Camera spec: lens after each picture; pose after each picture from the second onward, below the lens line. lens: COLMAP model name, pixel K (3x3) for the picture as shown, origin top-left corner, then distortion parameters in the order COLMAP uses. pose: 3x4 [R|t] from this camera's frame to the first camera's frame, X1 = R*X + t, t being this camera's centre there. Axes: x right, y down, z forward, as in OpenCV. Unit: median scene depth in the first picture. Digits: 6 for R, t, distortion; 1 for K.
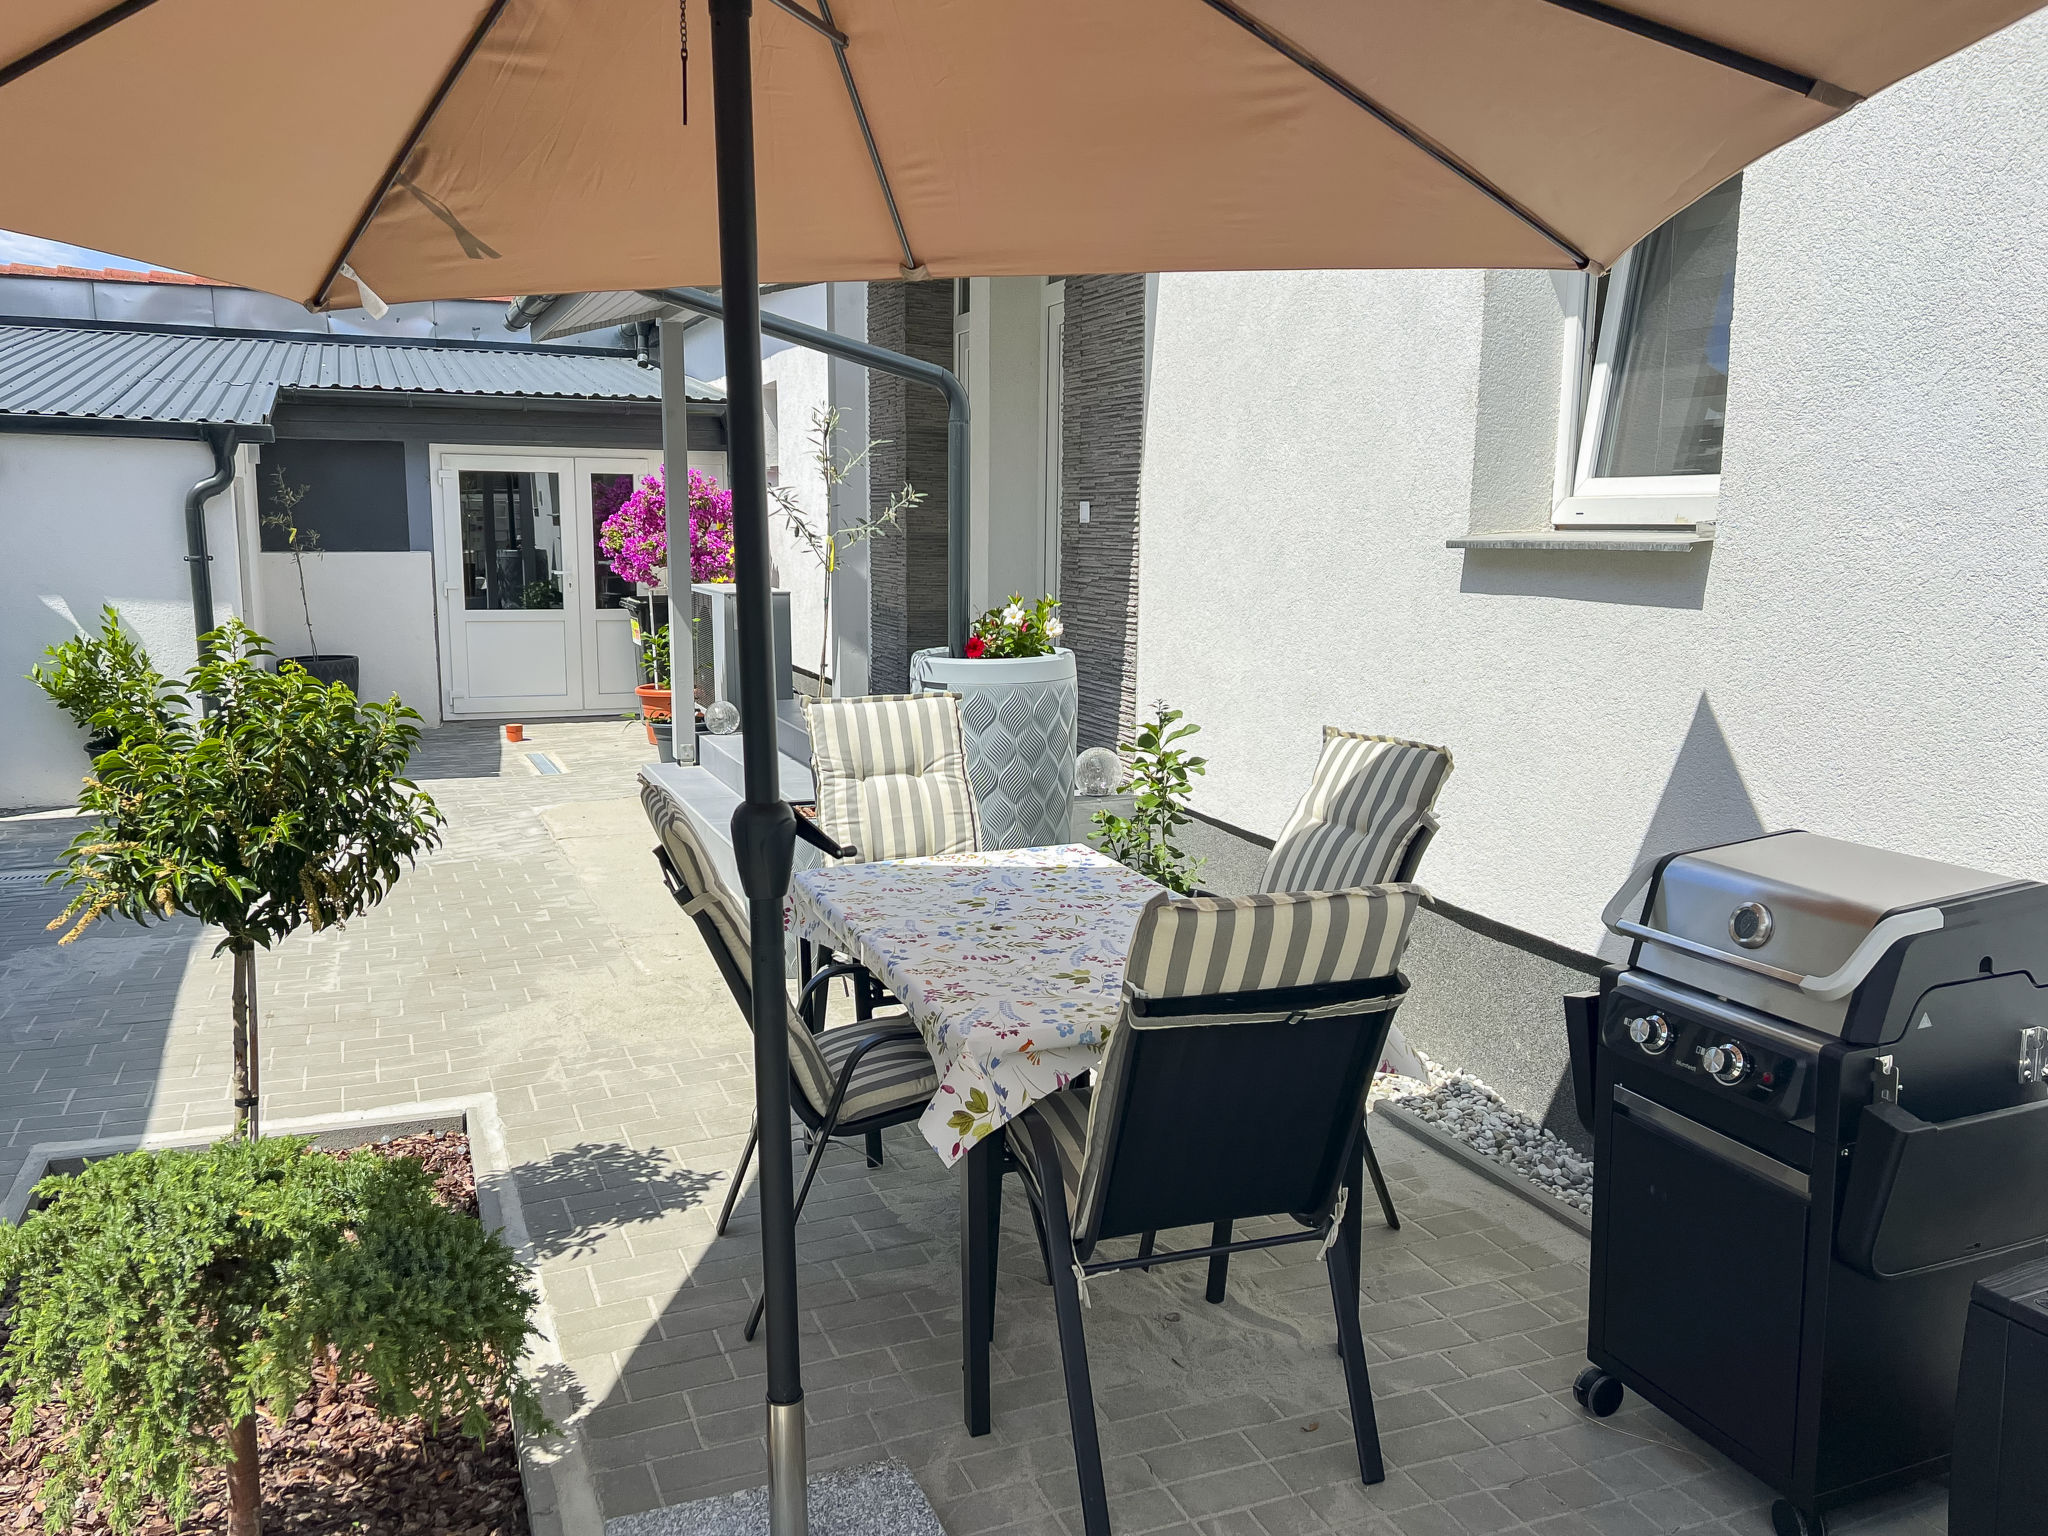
lens RADIAL K [[1627.9, 0, 1029.3], [0, 1627.9, 821.7], [0, 0, 1]] dist [0.033326, -0.006905]
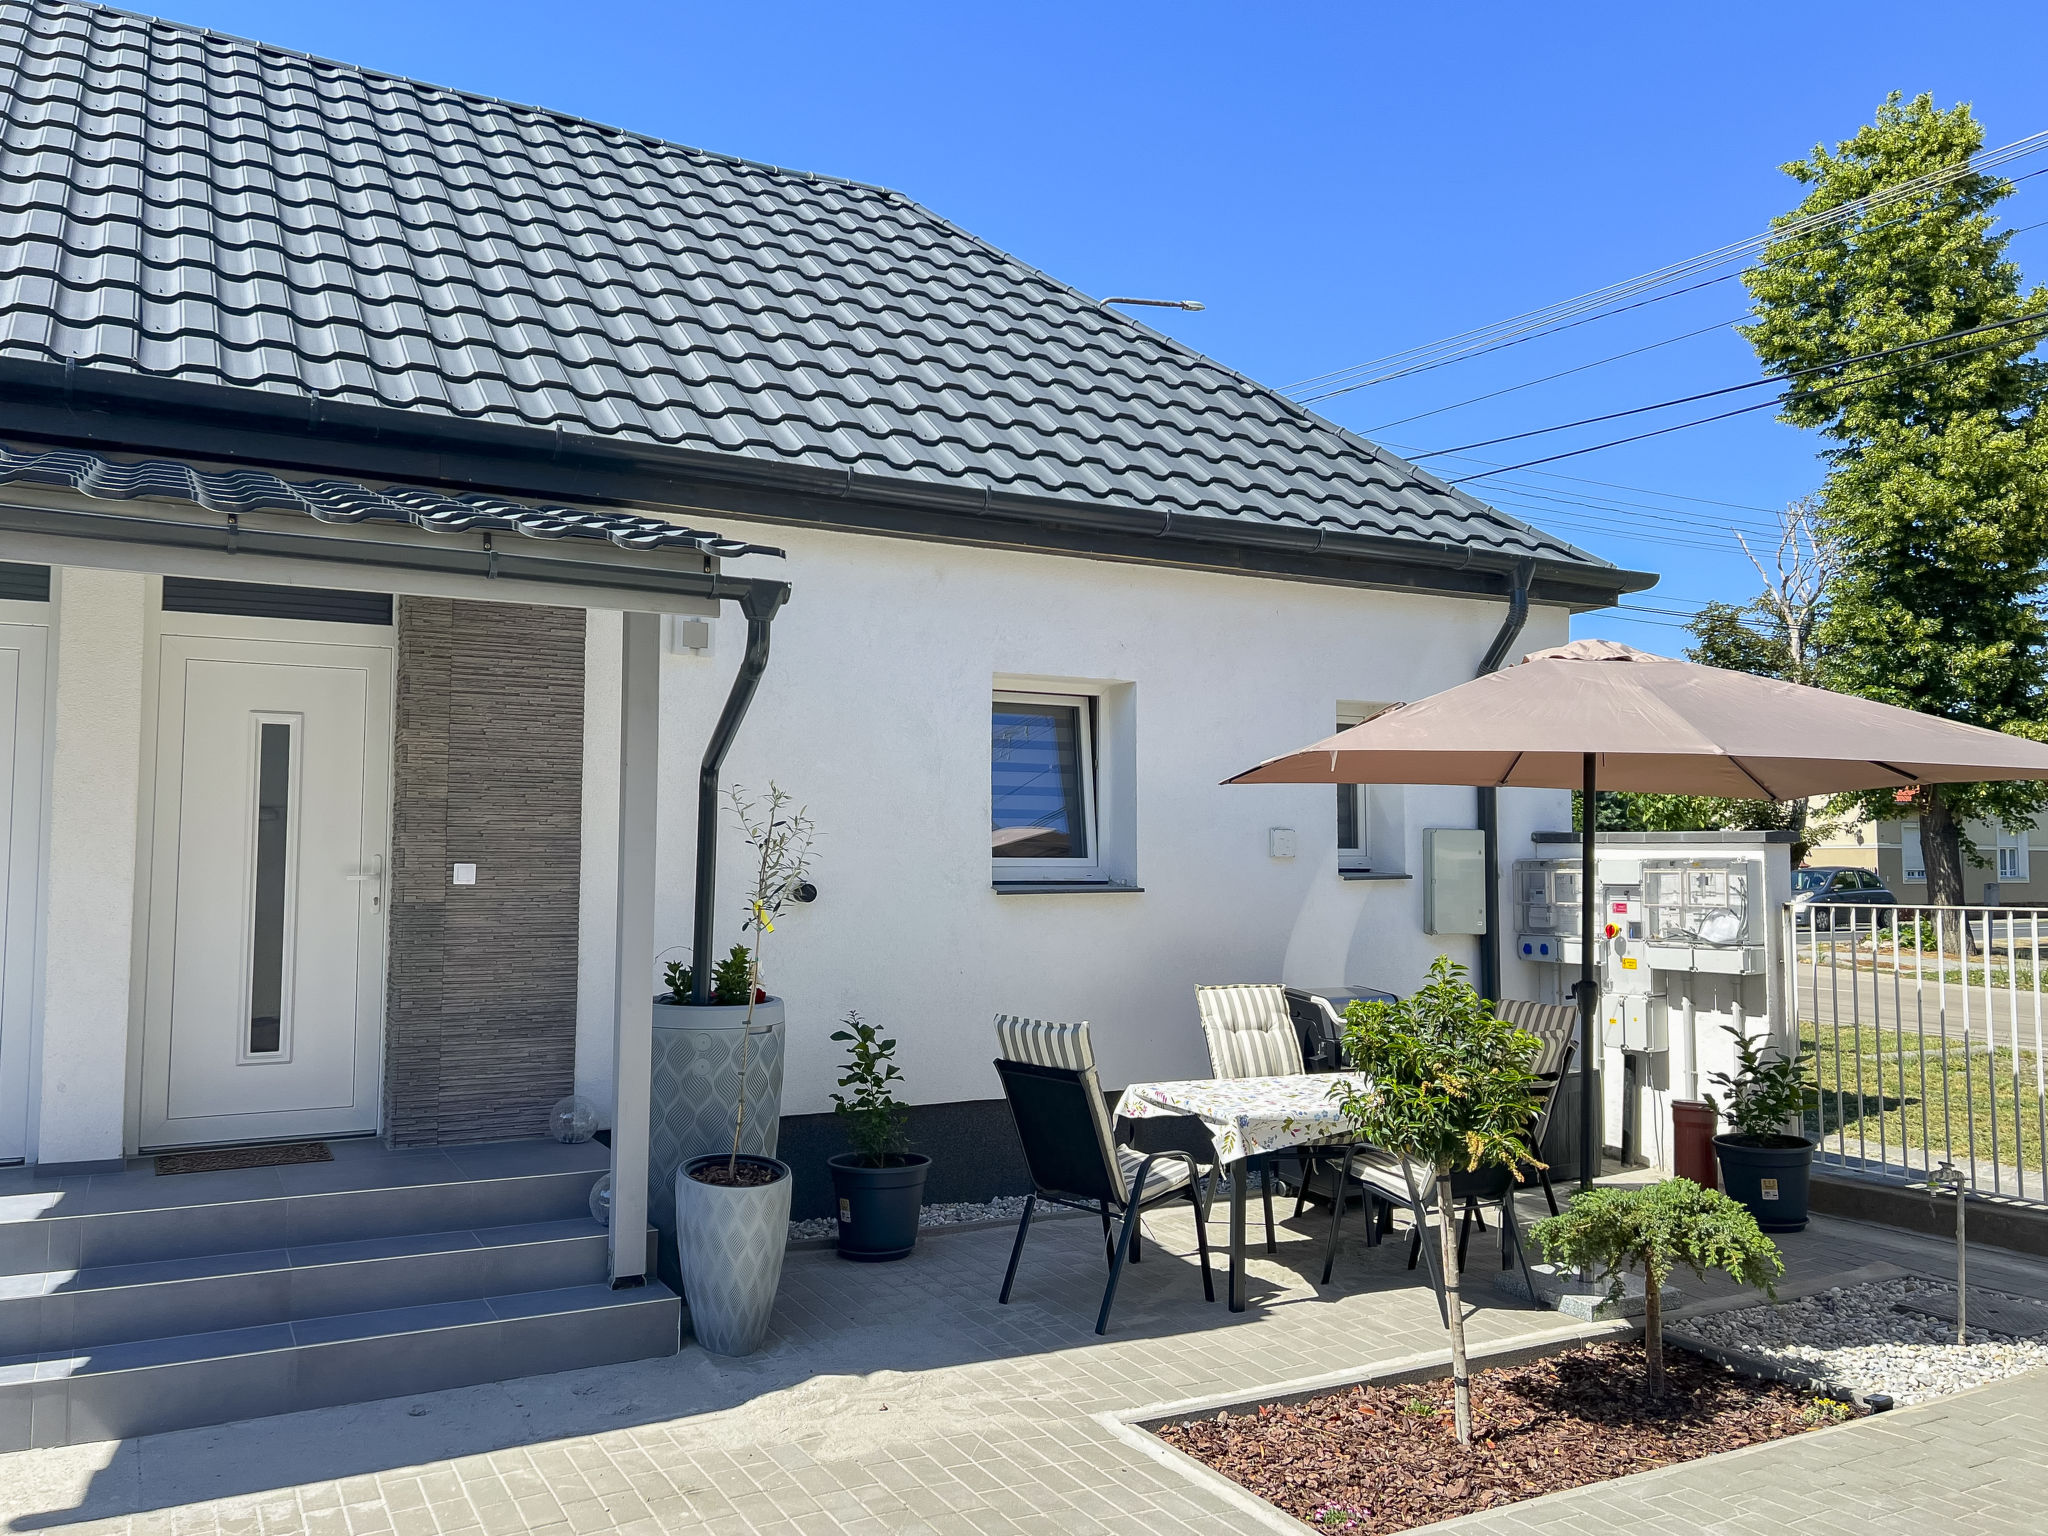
lens RADIAL K [[1585.0, 0, 1023.7], [0, 1585.0, 739.1], [0, 0, 1]] dist [0.027808, -0.013443]
pose [[-0.099154, 0.065581, 0.992909, -1.344666], [0.183605, 0.981899, -0.046519, -0.225781], [-0.977987, 0.177691, -0.109400, 1.028134]]
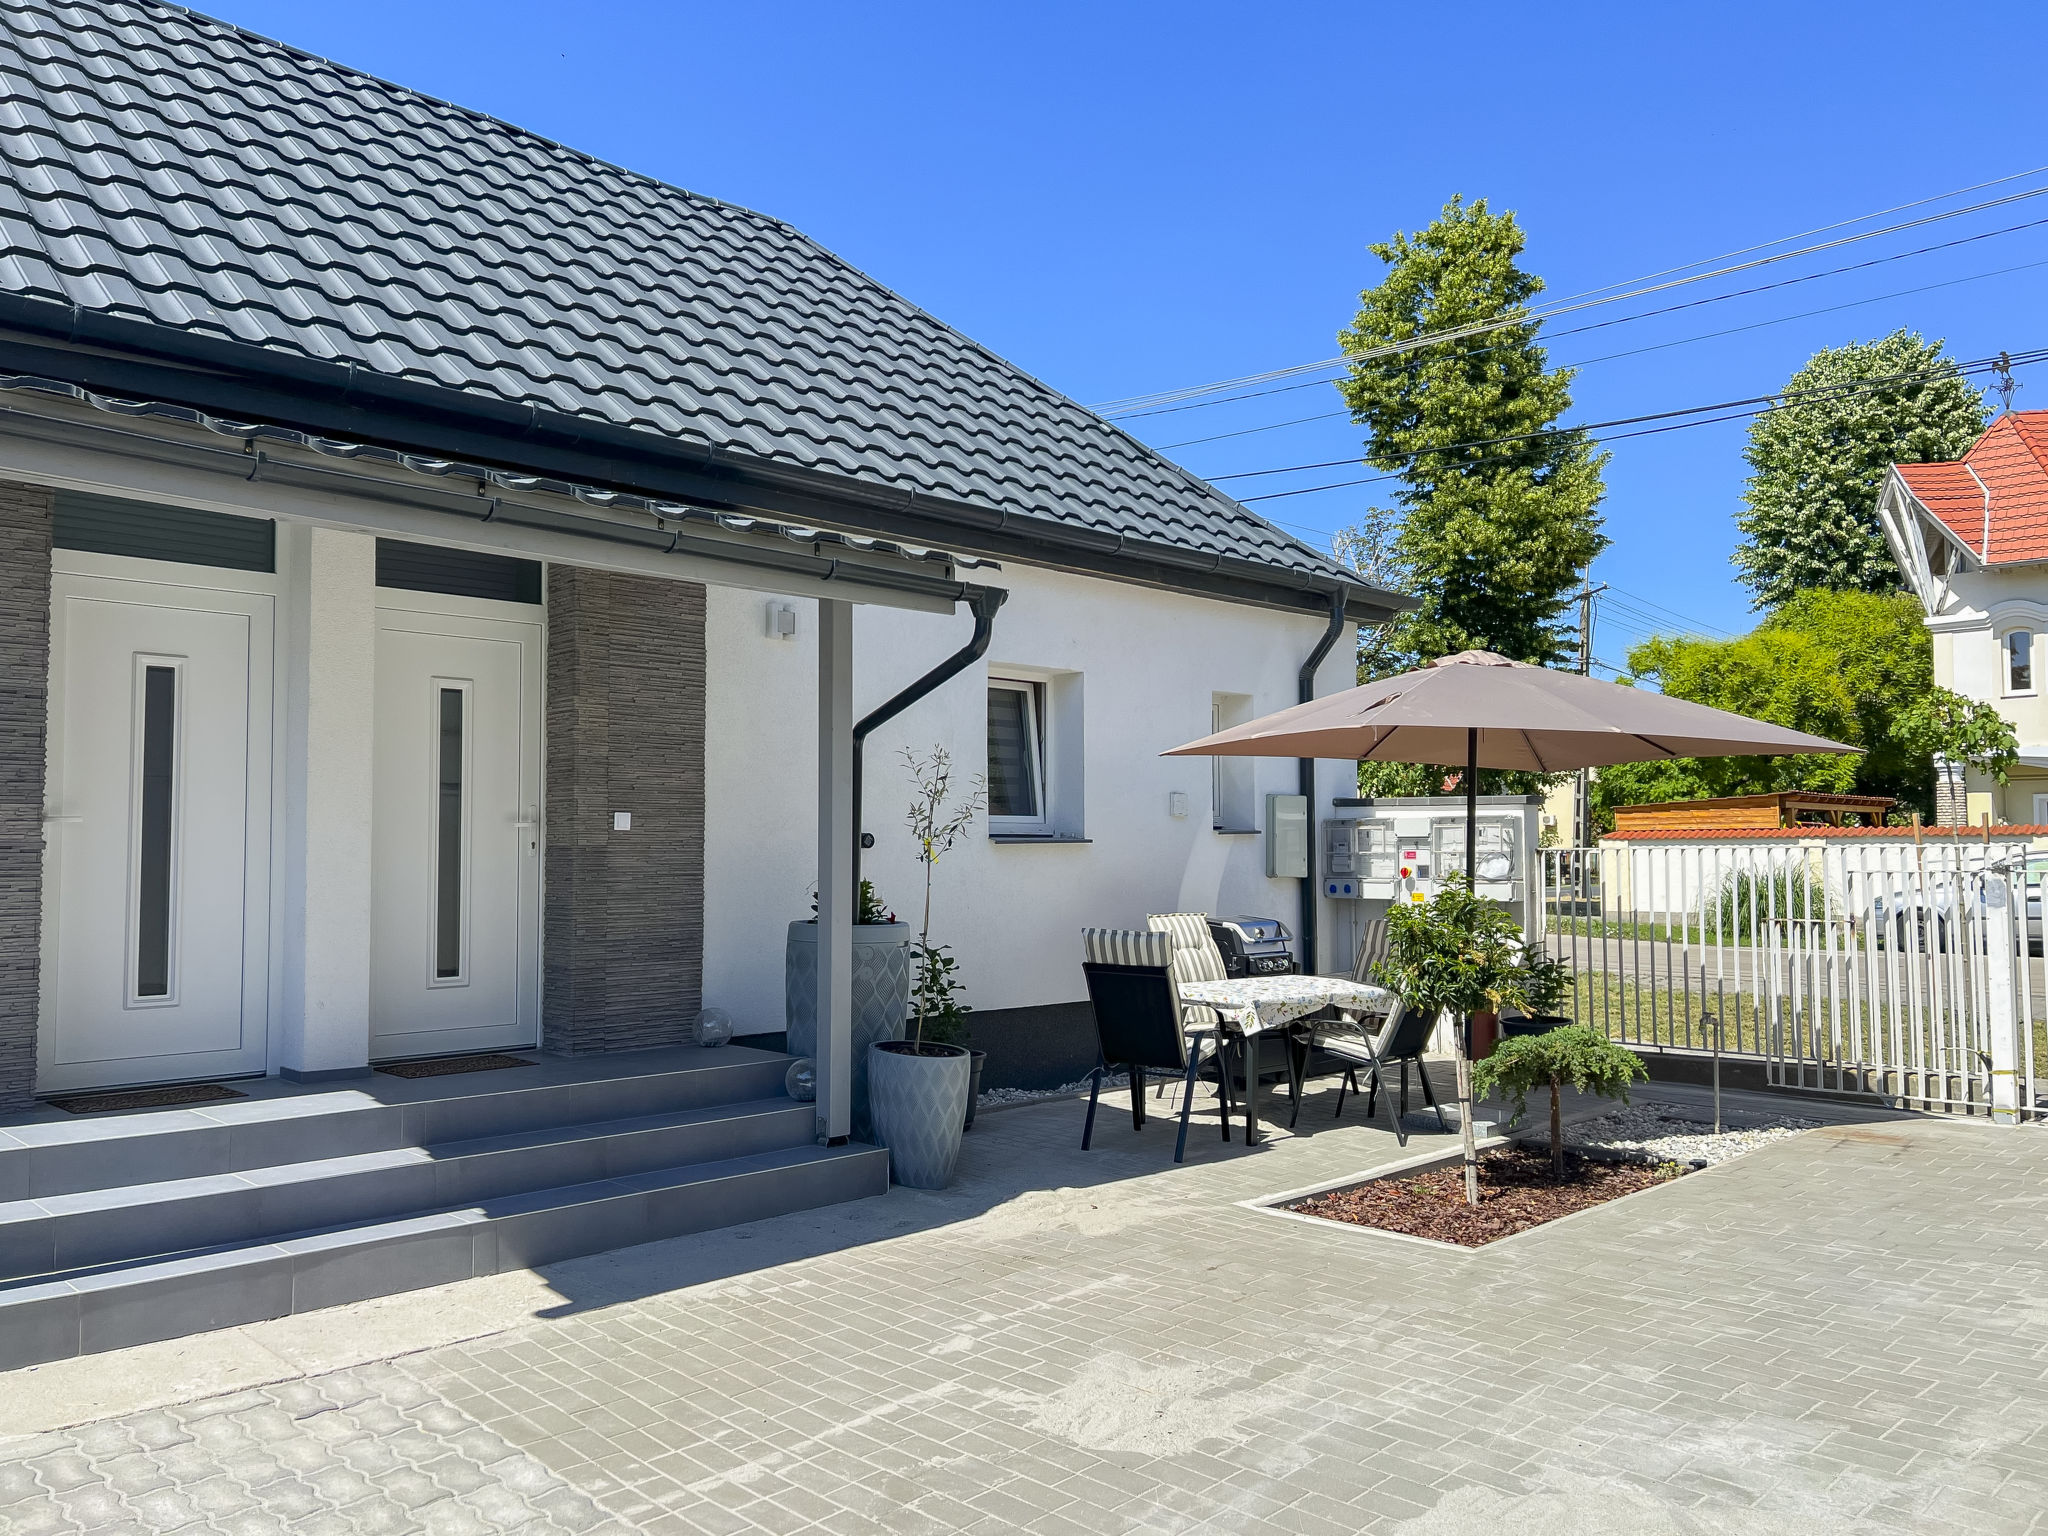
lens RADIAL K [[1578.5, 0, 993.7], [0, 1578.5, 768.4], [0, 0, 1]] dist [0.062466, -0.084287]
pose [[-0.377542, 0.038895, 0.925175, -1.540348], [0.172850, 0.984517, 0.029146, -0.295734], [-0.909717, 0.170921, -0.378420, 1.603850]]
